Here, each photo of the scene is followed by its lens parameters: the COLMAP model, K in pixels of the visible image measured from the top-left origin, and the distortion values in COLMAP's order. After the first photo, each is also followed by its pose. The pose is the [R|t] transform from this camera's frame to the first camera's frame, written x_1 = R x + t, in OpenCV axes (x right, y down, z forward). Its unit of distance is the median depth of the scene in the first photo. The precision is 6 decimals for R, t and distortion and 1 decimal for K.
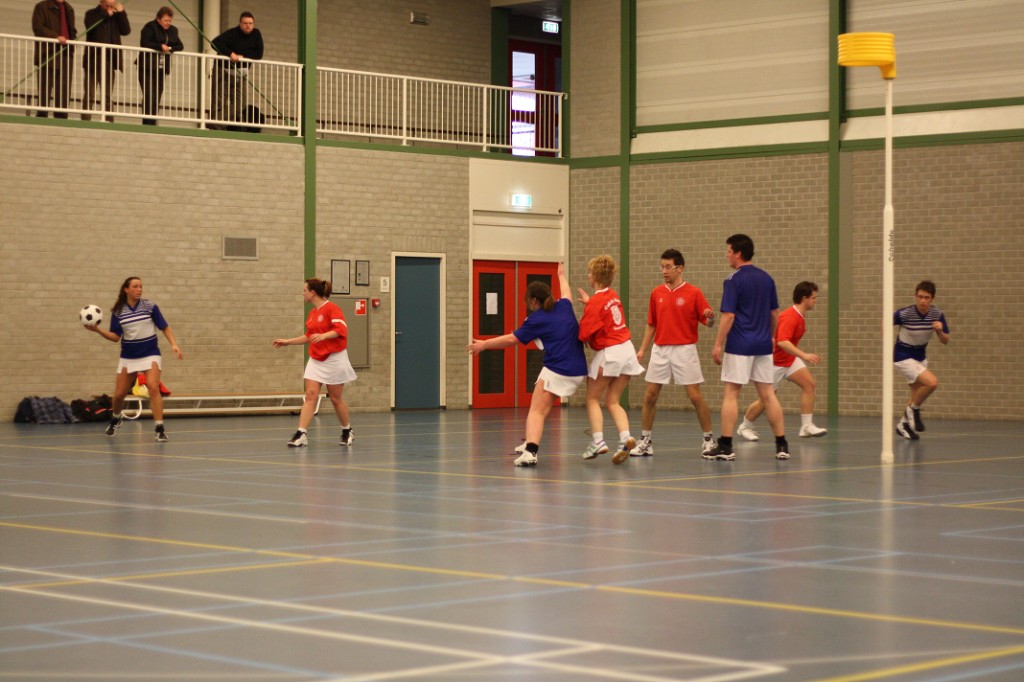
lens RADIAL K [[2402.6, 0, 514.2], [0, 2402.6, 340.6], [0, 0, 1]] dist [-0.129008, 0.000000]
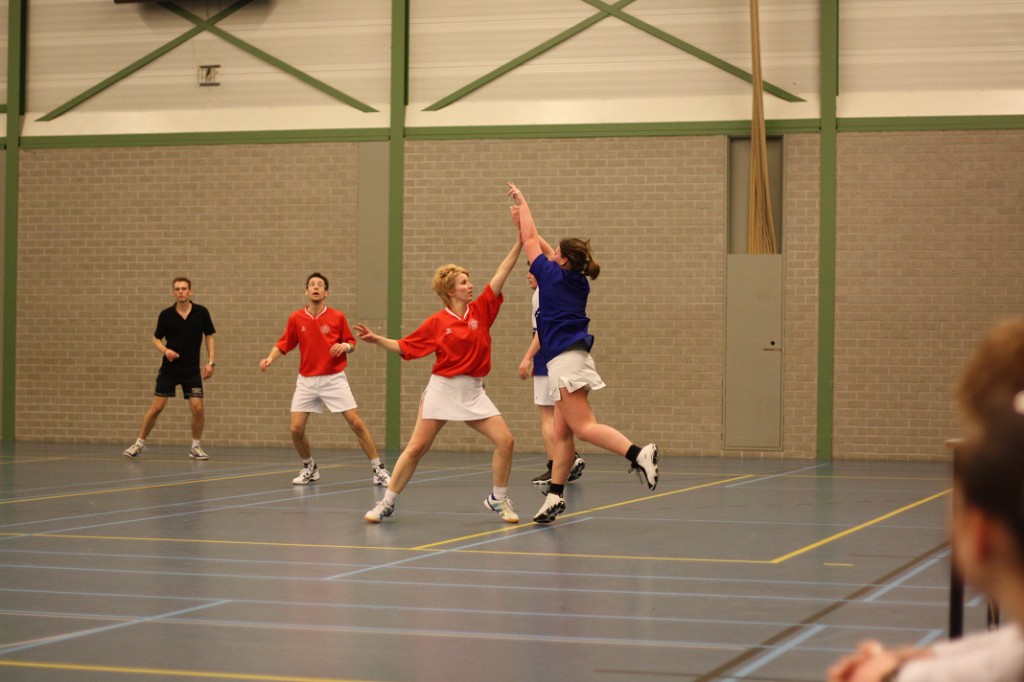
lens RADIAL K [[2402.6, 0, 511.0], [0, 2402.6, 341.7], [0, 0, 1]] dist [-0.129008, 0.000000]
pose [[0.885571, 0.009200, 0.464413, -0.242157], [-0.006118, 0.999948, -0.008143, -0.000173], [-0.464463, 0.004370, 0.885582, 0.235223]]
